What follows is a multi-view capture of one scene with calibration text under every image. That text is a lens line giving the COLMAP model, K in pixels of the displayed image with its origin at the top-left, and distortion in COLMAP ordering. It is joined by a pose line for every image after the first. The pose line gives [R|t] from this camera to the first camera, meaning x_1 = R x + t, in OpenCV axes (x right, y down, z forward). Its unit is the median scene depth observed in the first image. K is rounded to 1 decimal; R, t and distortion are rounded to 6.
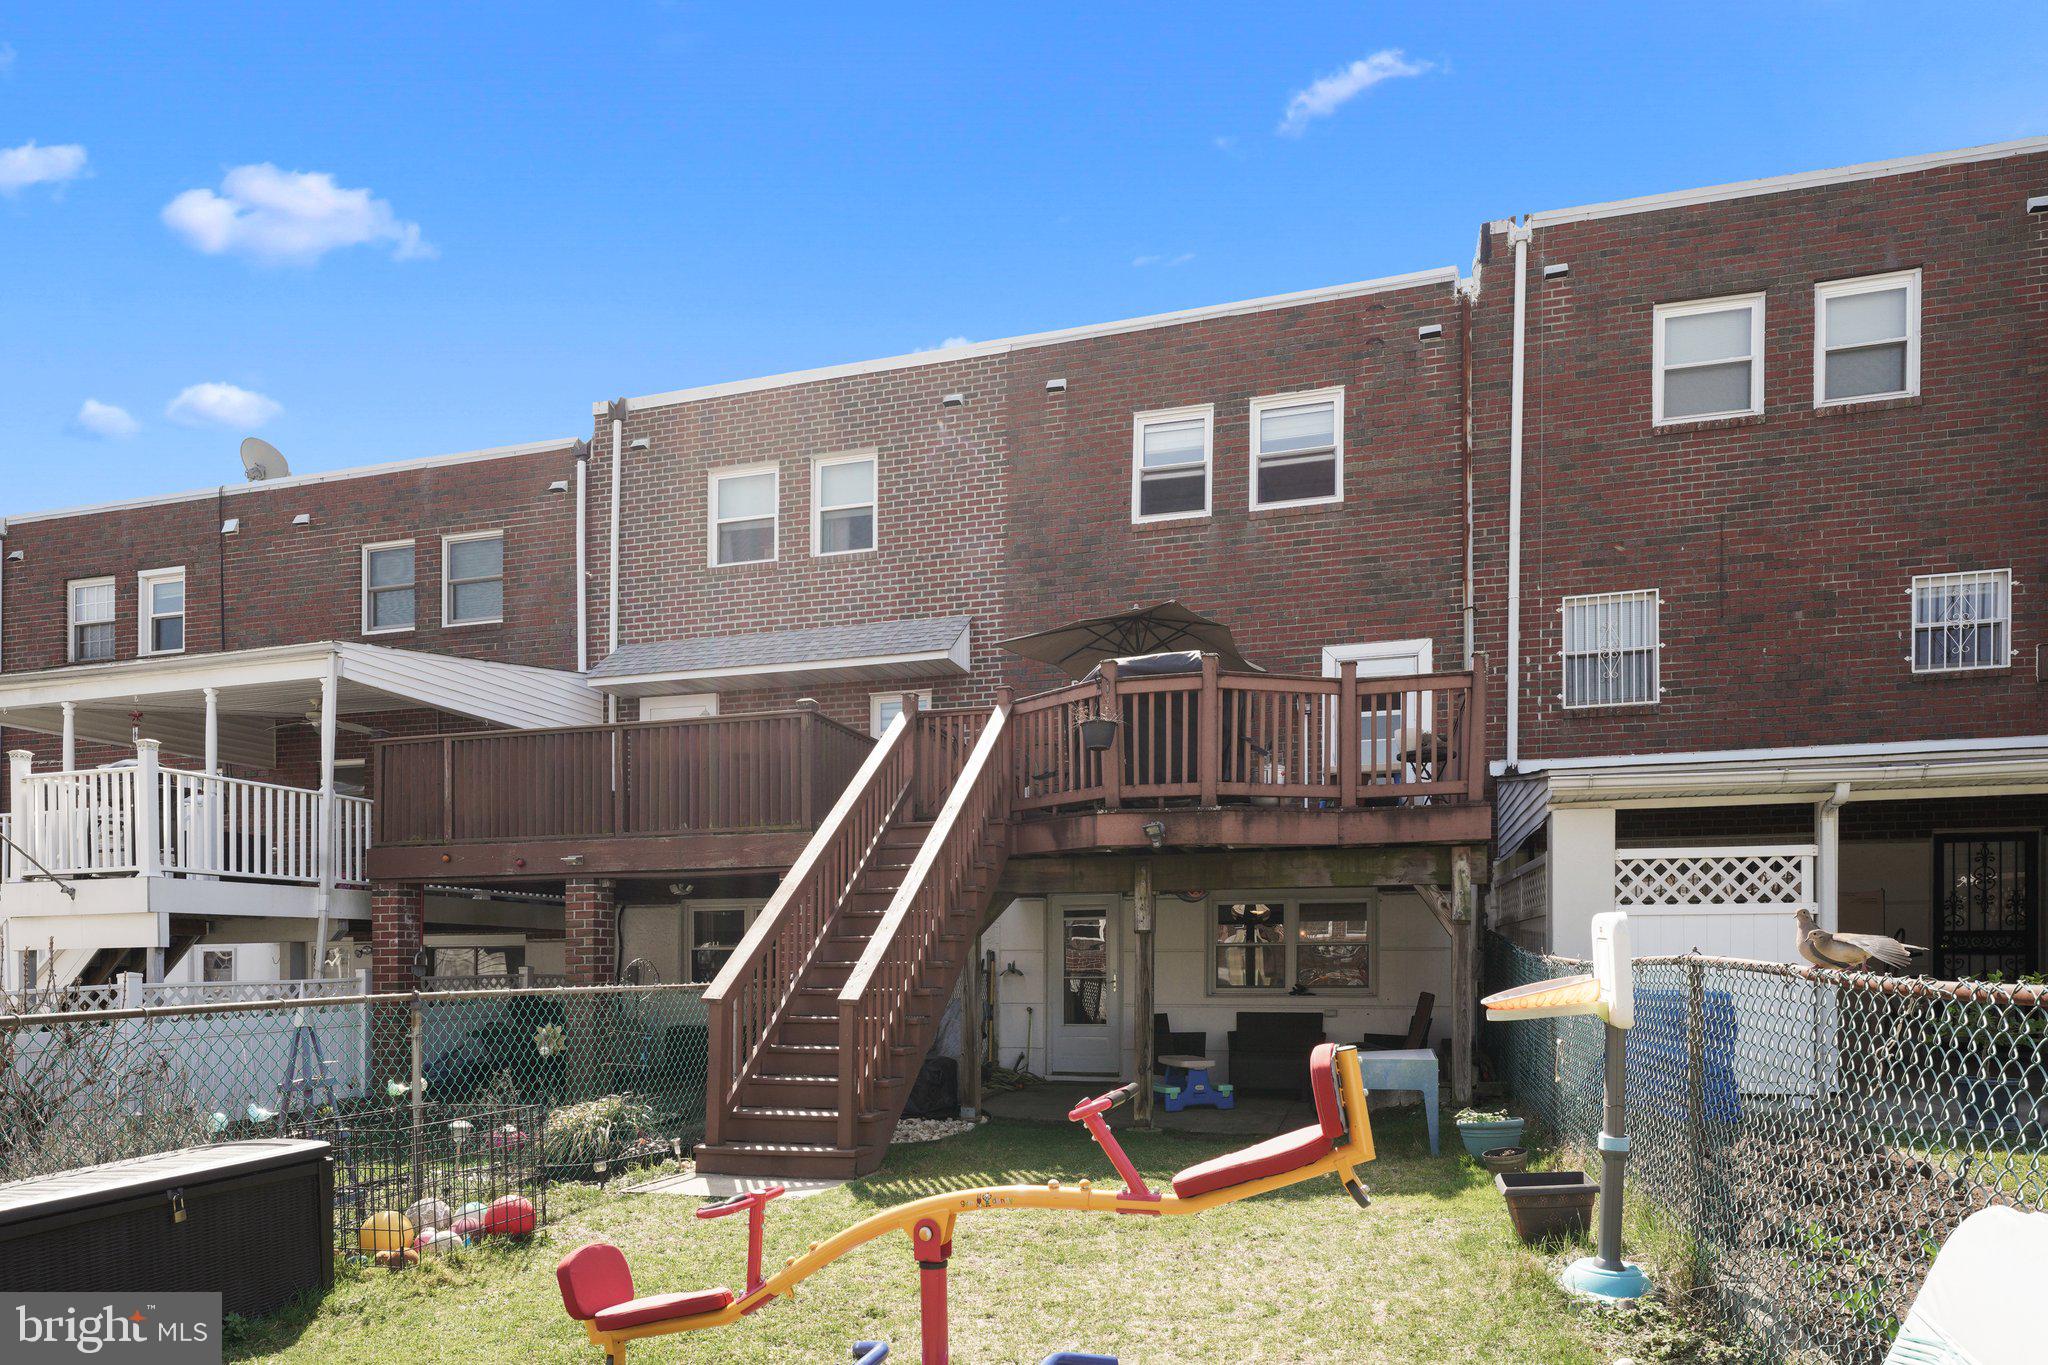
lens RADIAL K [[1130.4, 0, 1024.0], [0, 1130.4, 682.5], [0, 0, 1]] dist [0.006593, -0.000691]
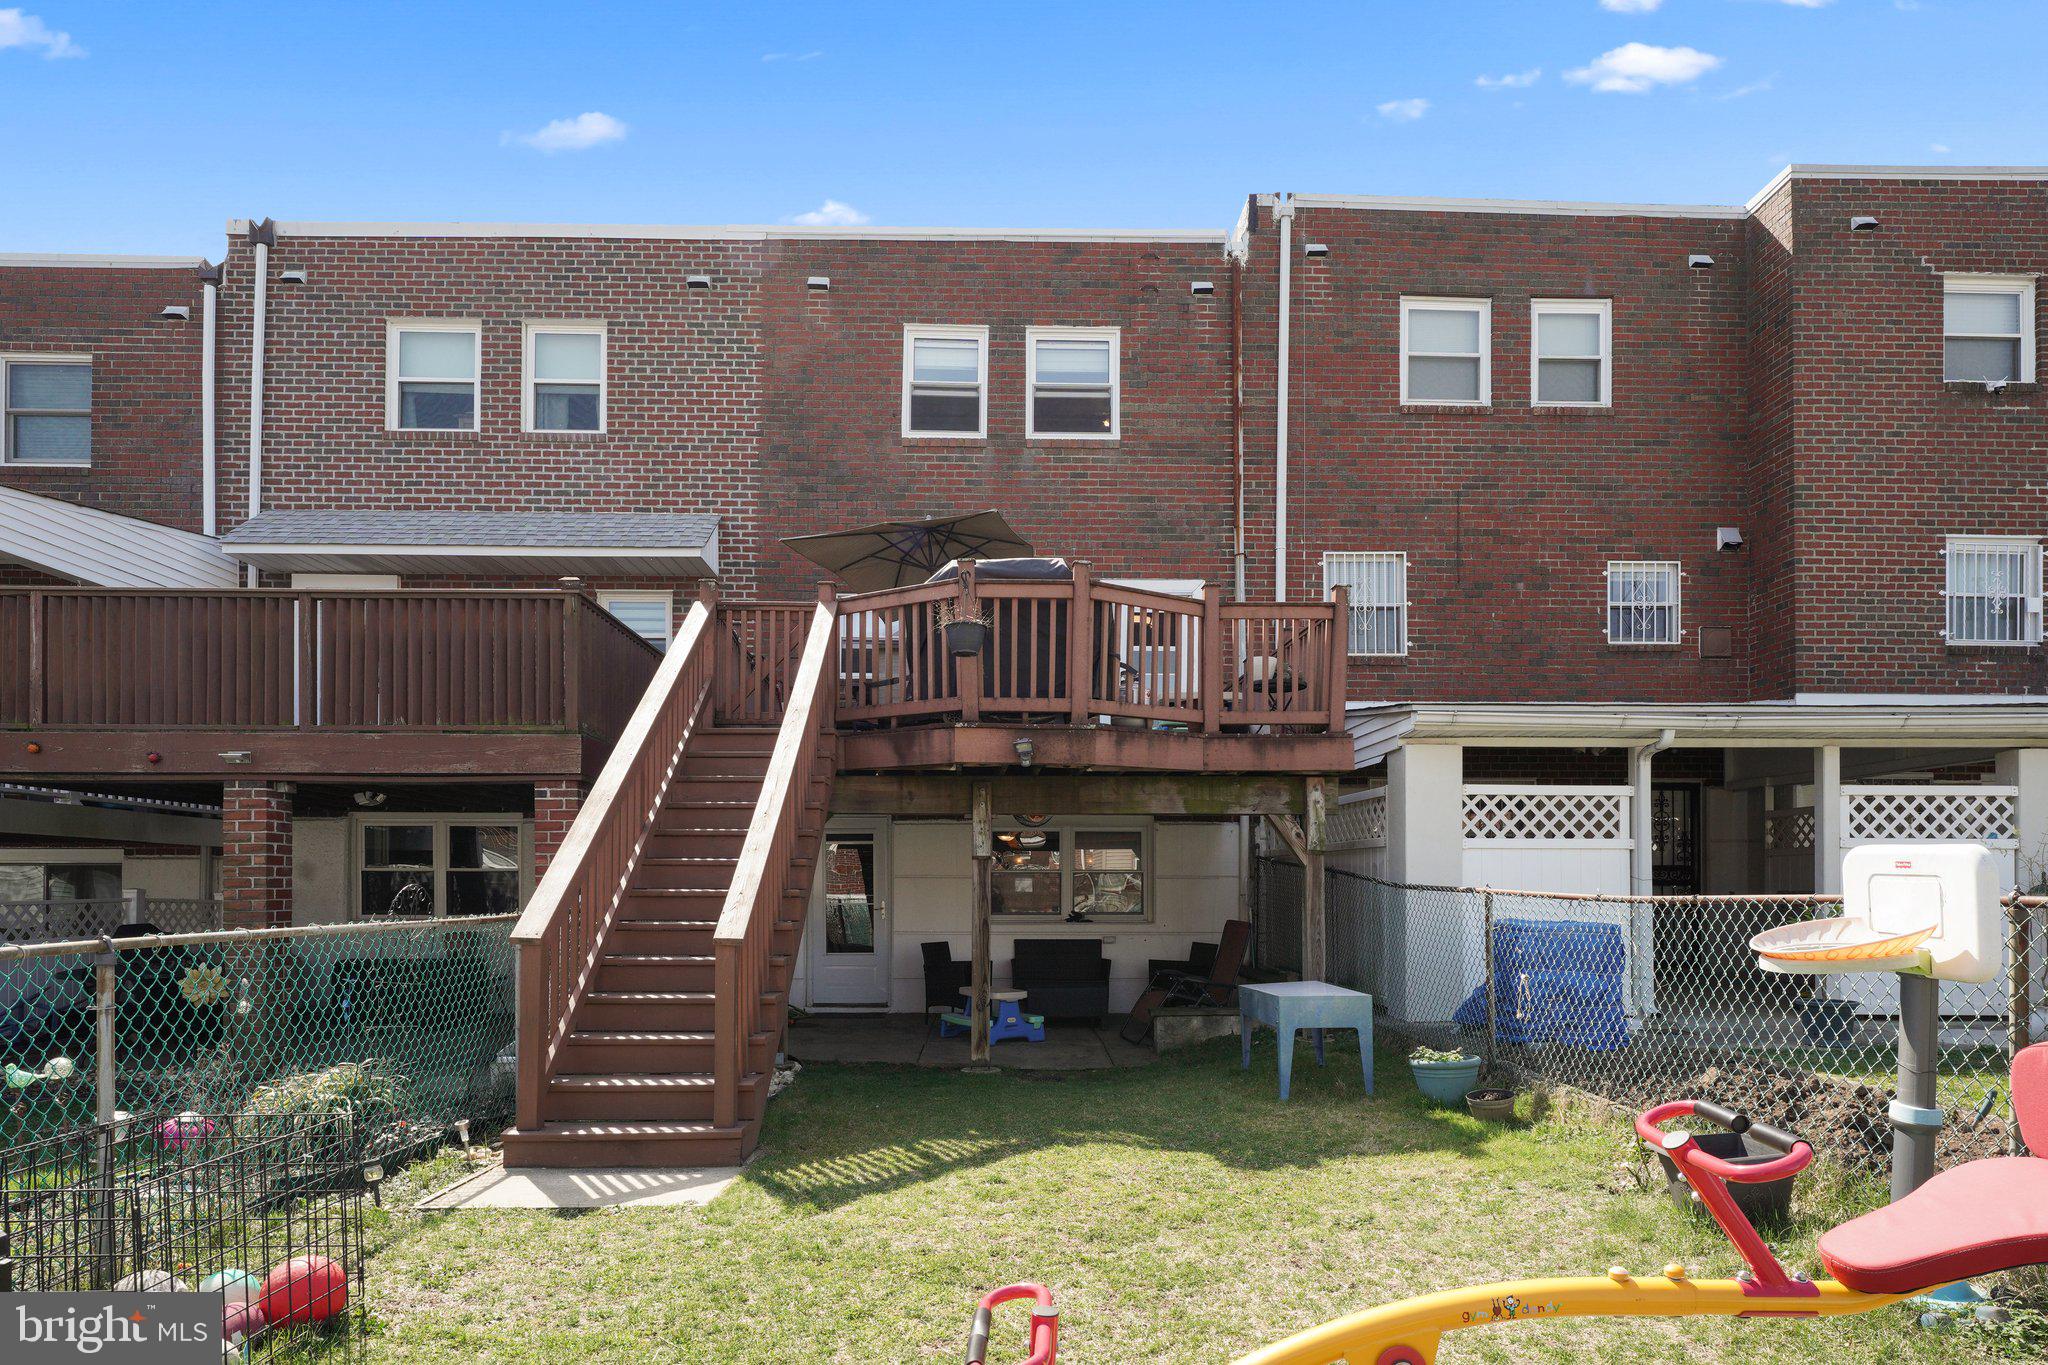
lens RADIAL K [[1076.4, 0, 1024.0], [0, 1076.4, 682.5], [0, 0, 1]] dist [0.003518, -0.006647]
pose [[0.951295, 0.062589, 0.301862, -0.089792], [-0.079454, 0.995871, 0.043908, 0.024644], [-0.297868, -0.065753, 0.952340, 0.108821]]
